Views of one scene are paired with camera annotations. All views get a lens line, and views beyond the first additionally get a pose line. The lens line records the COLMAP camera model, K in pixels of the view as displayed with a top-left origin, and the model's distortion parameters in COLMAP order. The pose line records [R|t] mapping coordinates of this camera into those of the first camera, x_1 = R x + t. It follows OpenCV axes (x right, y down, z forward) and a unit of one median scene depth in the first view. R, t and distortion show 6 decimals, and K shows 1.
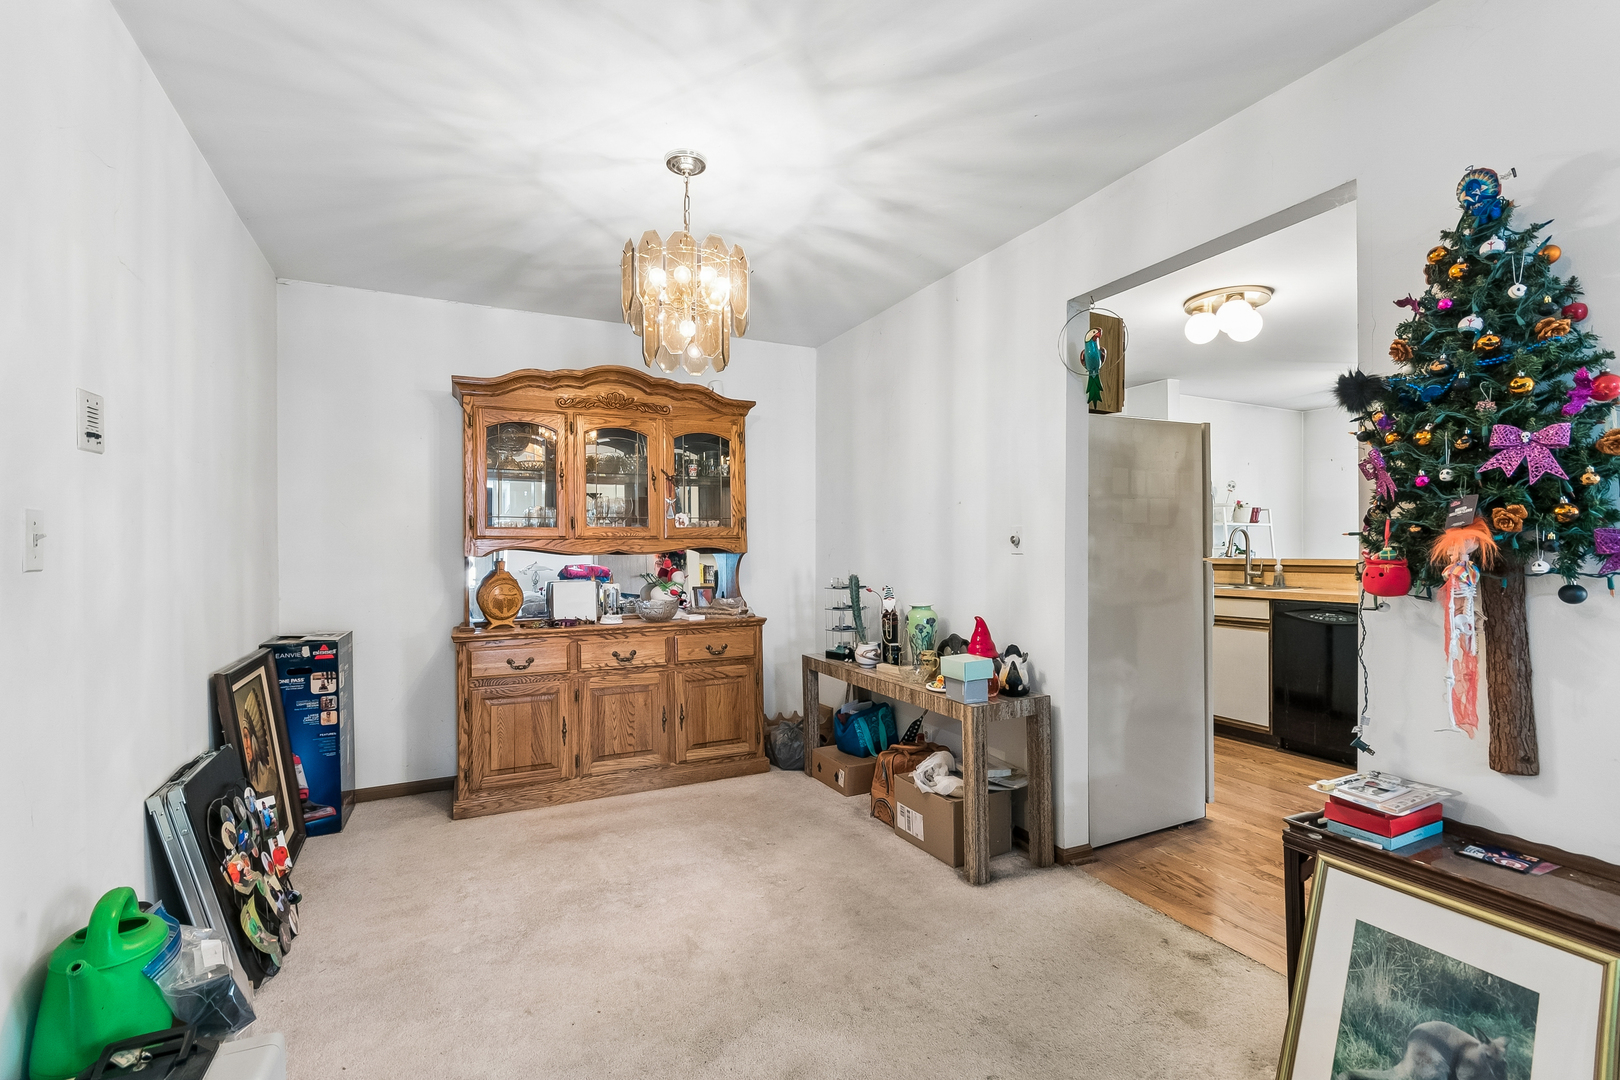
lens RADIAL K [[713.3, 0, 813.9], [0, 713.3, 544.2], [0, 0, 1]] dist [-0.002298, -0.000014]
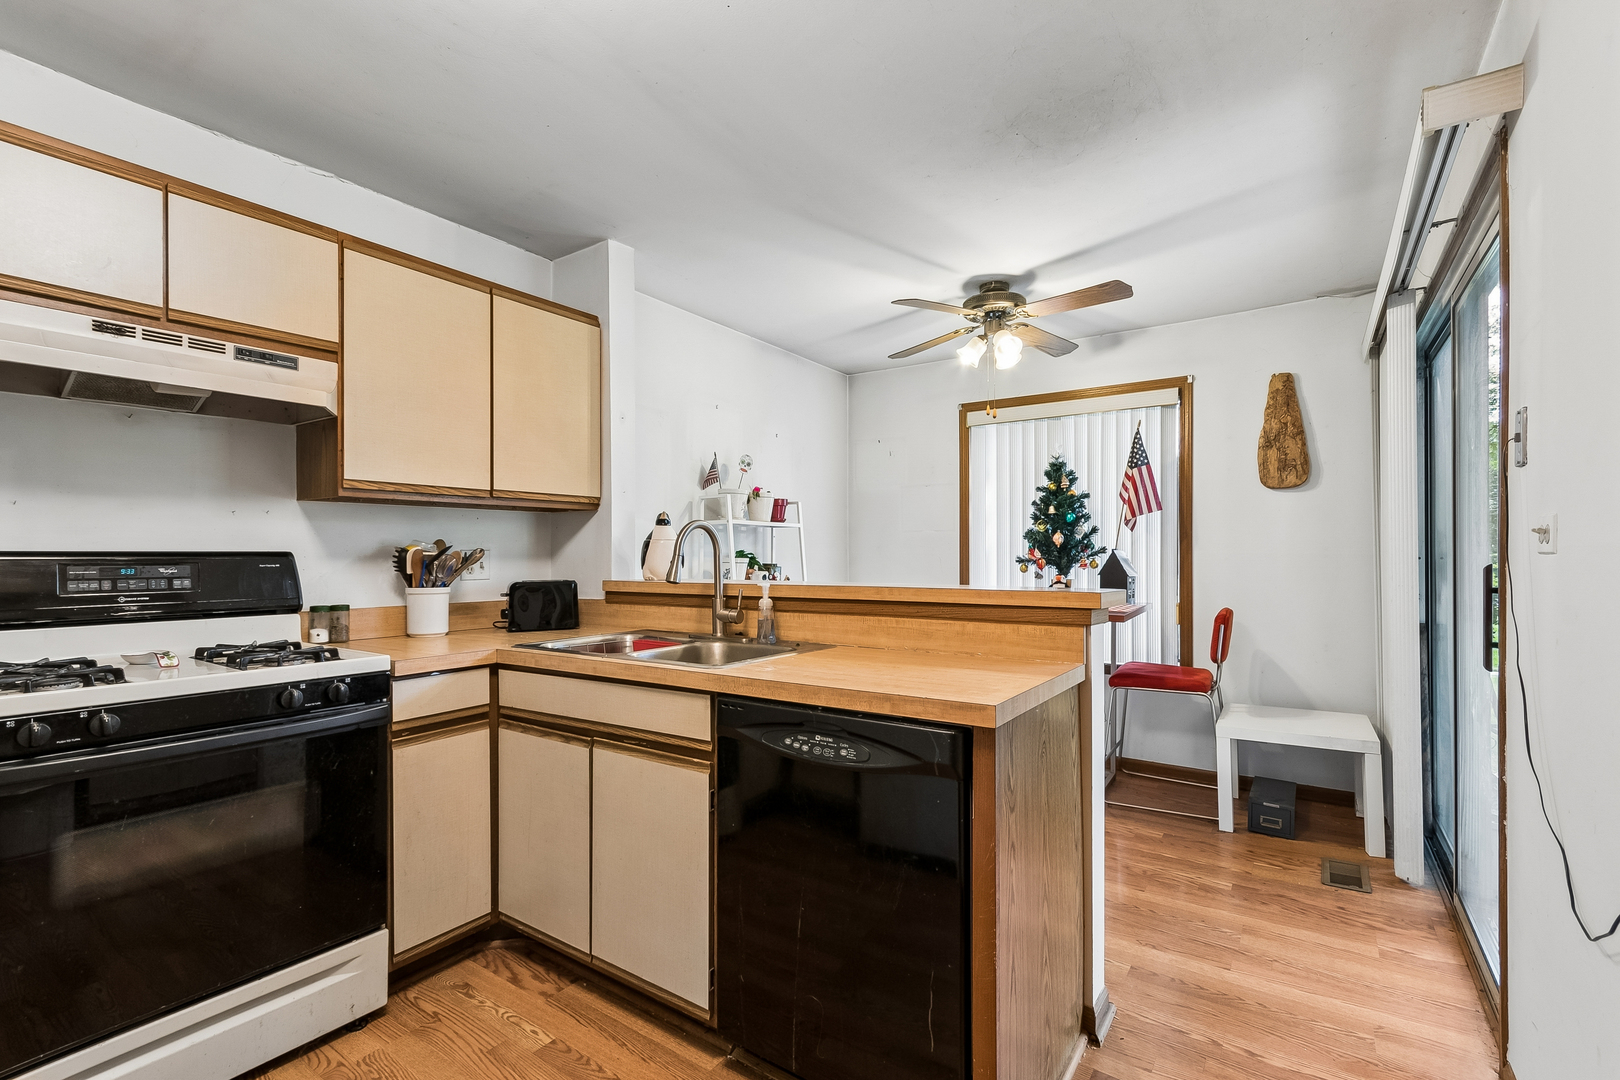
lens RADIAL K [[713.3, 0, 808.5], [0, 713.3, 547.4], [0, 0, 1]] dist [-0.002298, -0.000014]
pose [[0.879425, 0.004319, 0.476018, 0.428808], [-0.000373, 0.999965, -0.008384, -0.001824], [-0.476037, 0.007196, 0.879396, 0.533279]]
